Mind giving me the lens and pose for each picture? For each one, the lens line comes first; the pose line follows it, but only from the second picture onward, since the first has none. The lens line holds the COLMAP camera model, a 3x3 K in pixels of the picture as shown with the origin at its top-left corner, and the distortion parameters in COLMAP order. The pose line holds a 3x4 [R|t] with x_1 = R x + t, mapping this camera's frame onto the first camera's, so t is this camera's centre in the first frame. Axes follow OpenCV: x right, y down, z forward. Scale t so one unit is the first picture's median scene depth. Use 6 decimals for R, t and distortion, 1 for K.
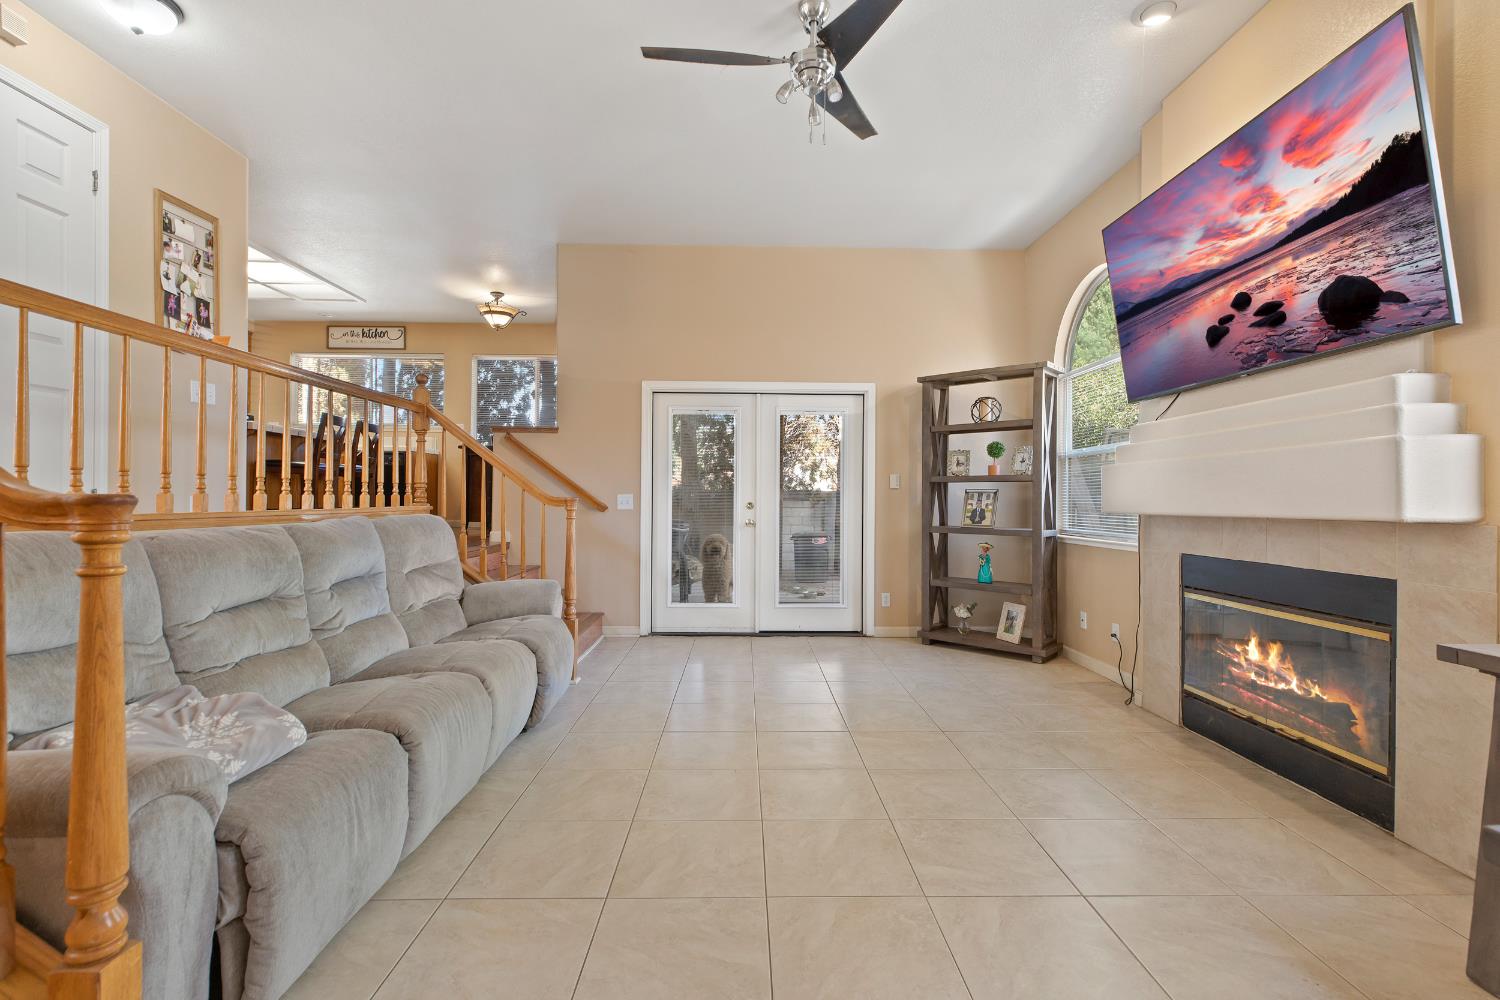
lens RADIAL K [[680.2, 0, 742.2], [0, 680.2, 501.5], [0, 0, 1]] dist [0.000935, -0.000219]
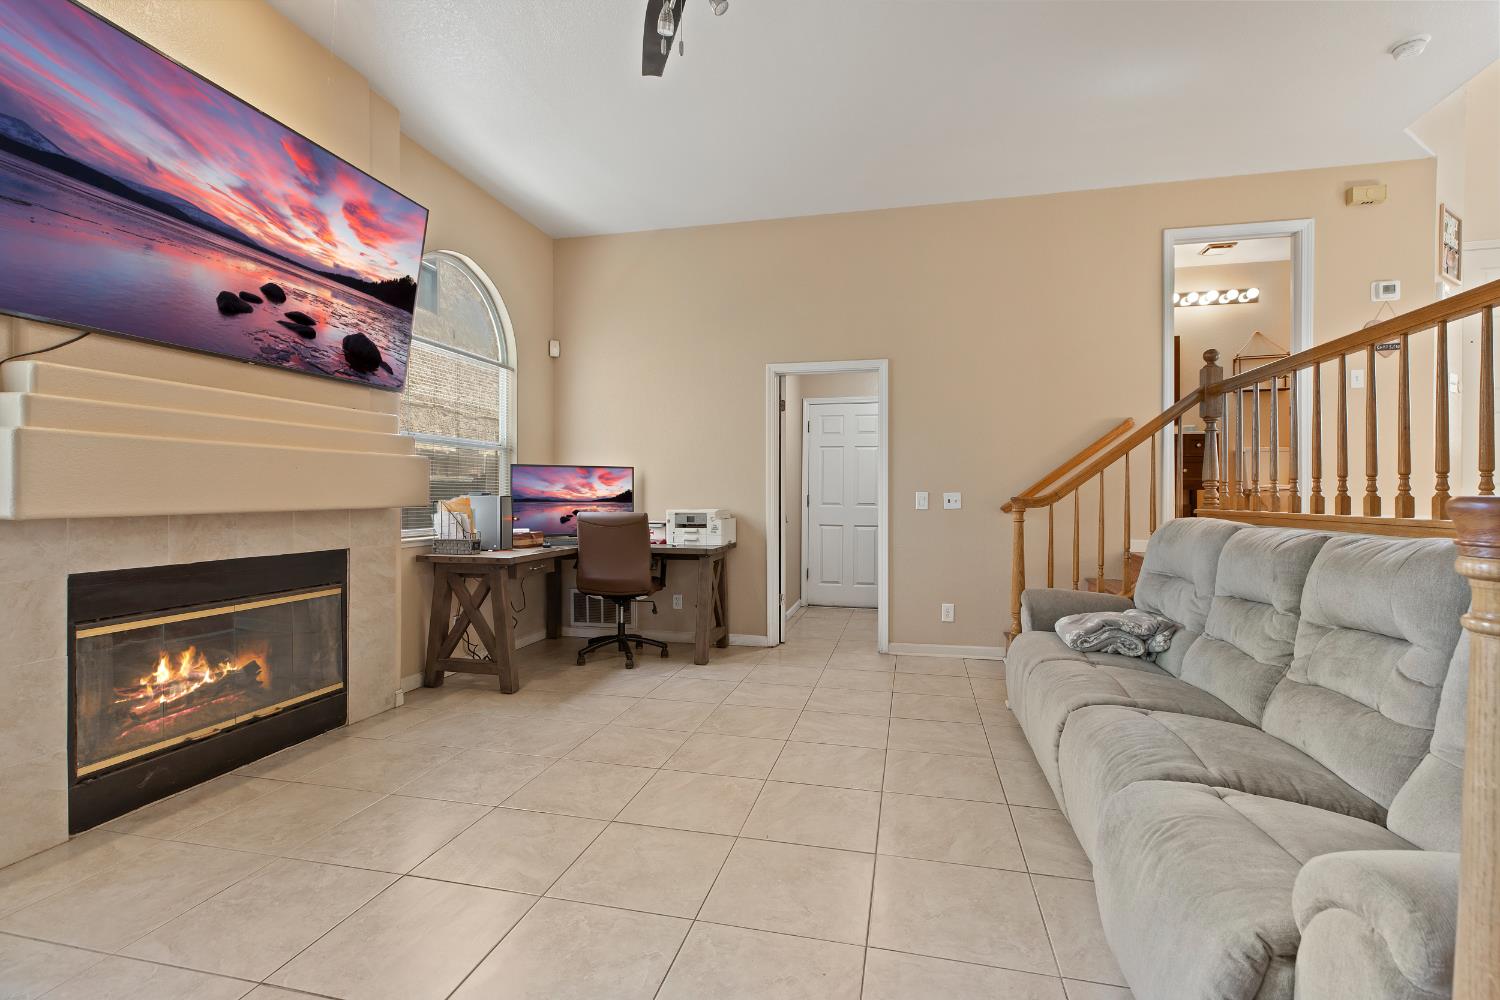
lens RADIAL K [[680.2, 0, 742.2], [0, 680.2, 501.5], [0, 0, 1]] dist [0.000935, -0.000219]
pose [[-0.974827, -0.008310, 0.222810, -0.161725], [-0.008873, 0.999959, -0.001525, 0.004884], [-0.222788, -0.003464, -0.974861, 1.911355]]
